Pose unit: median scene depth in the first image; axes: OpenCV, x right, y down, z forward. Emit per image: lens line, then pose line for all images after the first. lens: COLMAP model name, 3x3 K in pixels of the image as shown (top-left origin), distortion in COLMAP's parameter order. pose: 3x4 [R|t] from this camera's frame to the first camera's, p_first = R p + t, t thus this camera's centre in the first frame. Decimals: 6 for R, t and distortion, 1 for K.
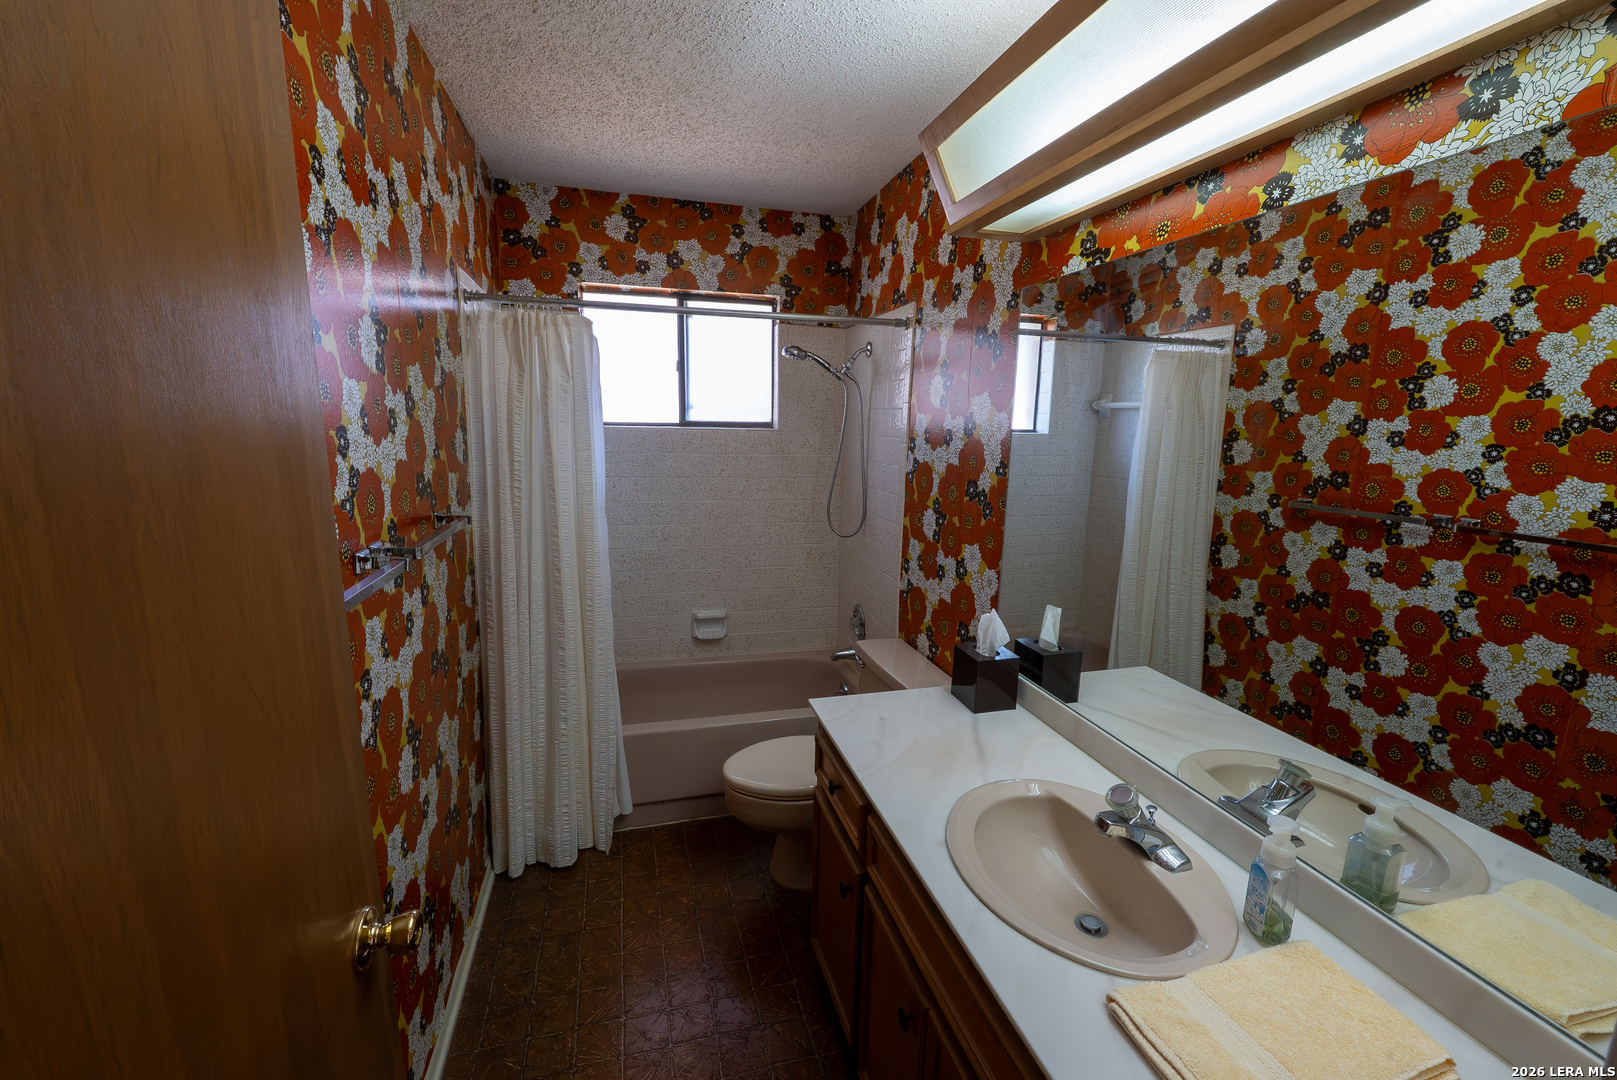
lens RADIAL K [[661.2, 0, 808.4], [0, 661.2, 535.6], [0, 0, 1]] dist [-0.003840, -0.005429]
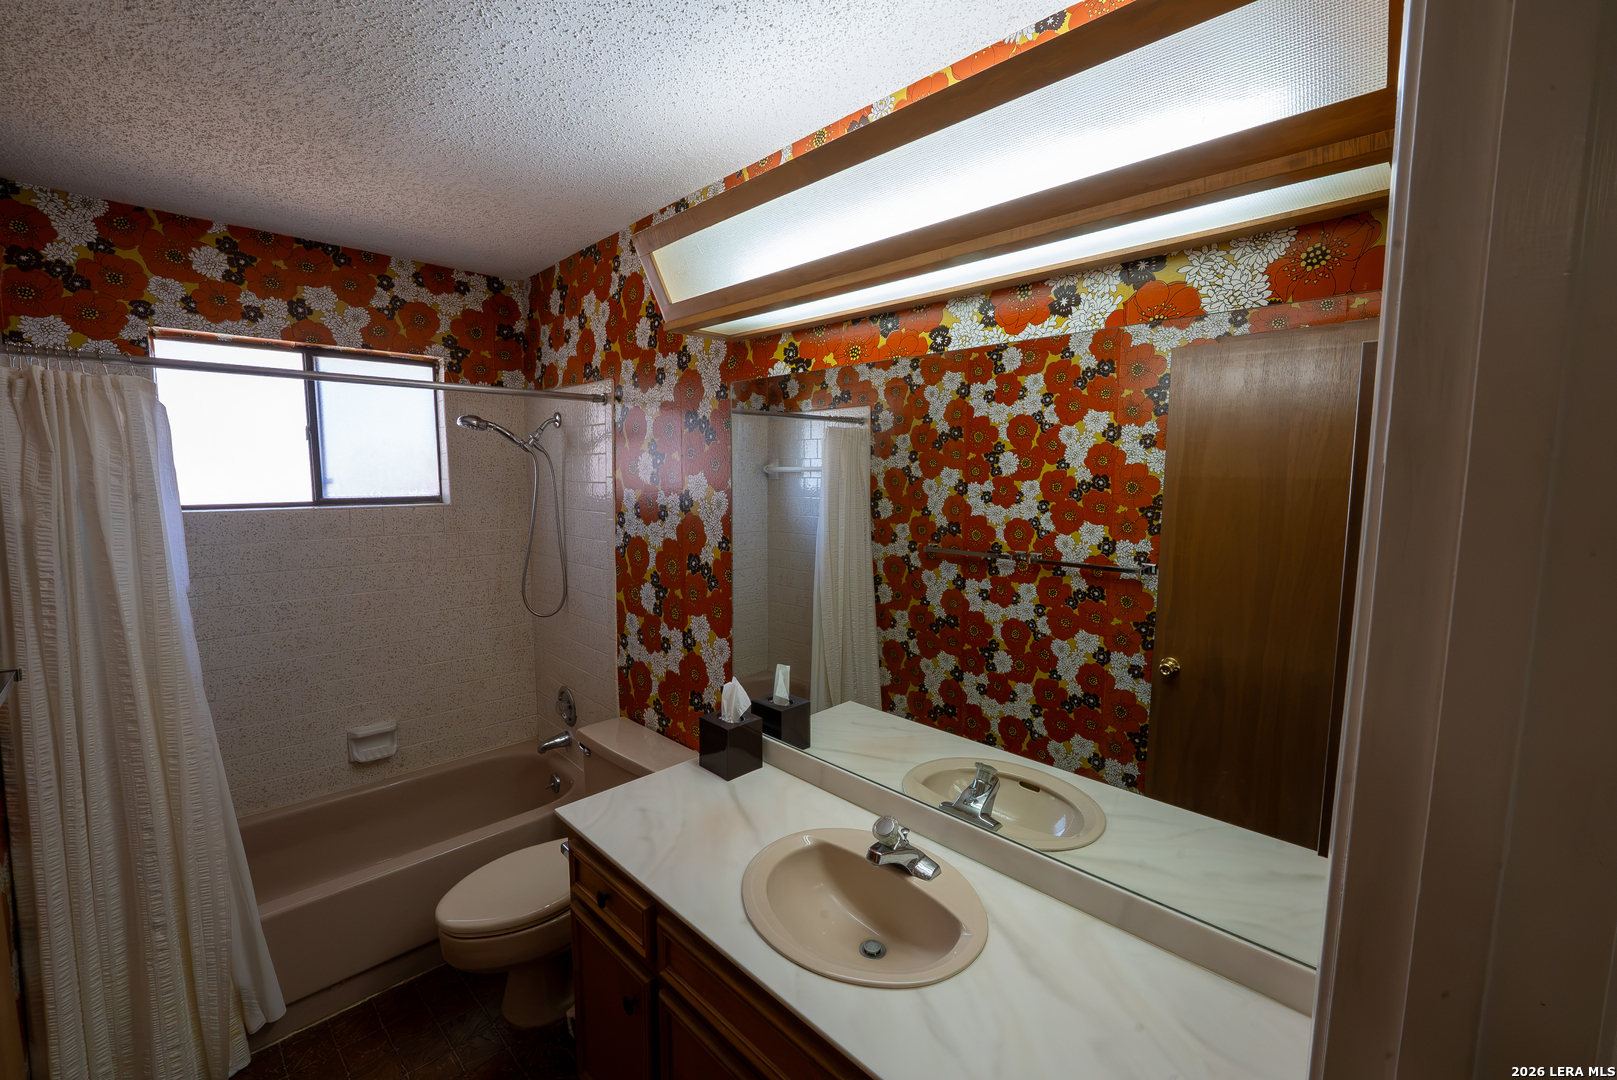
lens RADIAL K [[661.2, 0, 808.4], [0, 661.2, 535.6], [0, 0, 1]] dist [-0.003840, -0.005429]
pose [[0.869051, -0.067099, 0.490151, -0.094951], [0.102018, 0.993772, -0.044838, -0.042921], [-0.484090, 0.088970, 0.870483, -0.002816]]
